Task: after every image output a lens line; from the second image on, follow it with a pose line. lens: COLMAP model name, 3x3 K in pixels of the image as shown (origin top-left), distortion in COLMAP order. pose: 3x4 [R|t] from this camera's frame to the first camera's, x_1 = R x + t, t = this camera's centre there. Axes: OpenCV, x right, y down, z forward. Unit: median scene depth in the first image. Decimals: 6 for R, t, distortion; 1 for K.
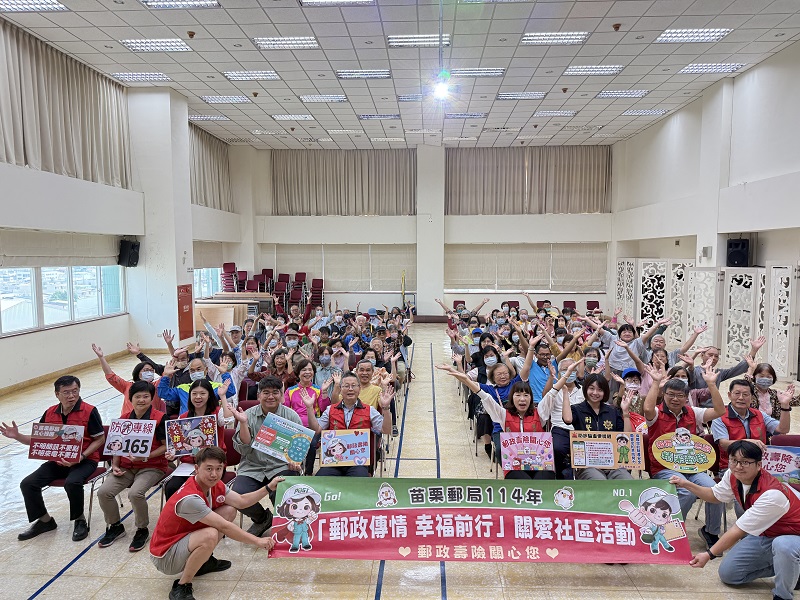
lens RADIAL K [[547.2, 0, 400.0], [0, 547.2, 300.0], [0, 0, 1]] dist [0.109549, -0.110414]
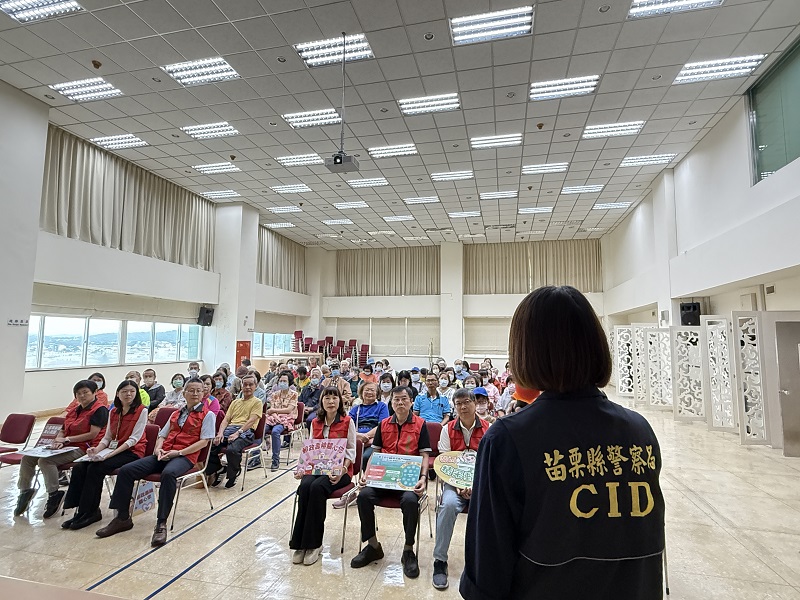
lens RADIAL K [[413.5, 0, 400.0], [0, 413.5, 300.0], [0, 0, 1]] dist [0.016961, -0.000003]
pose [[0.981916, -0.006069, -0.189217, 0.168635], [-0.027953, 0.983883, -0.176618, 0.040995], [0.187240, 0.178713, 0.965921, 0.083188]]
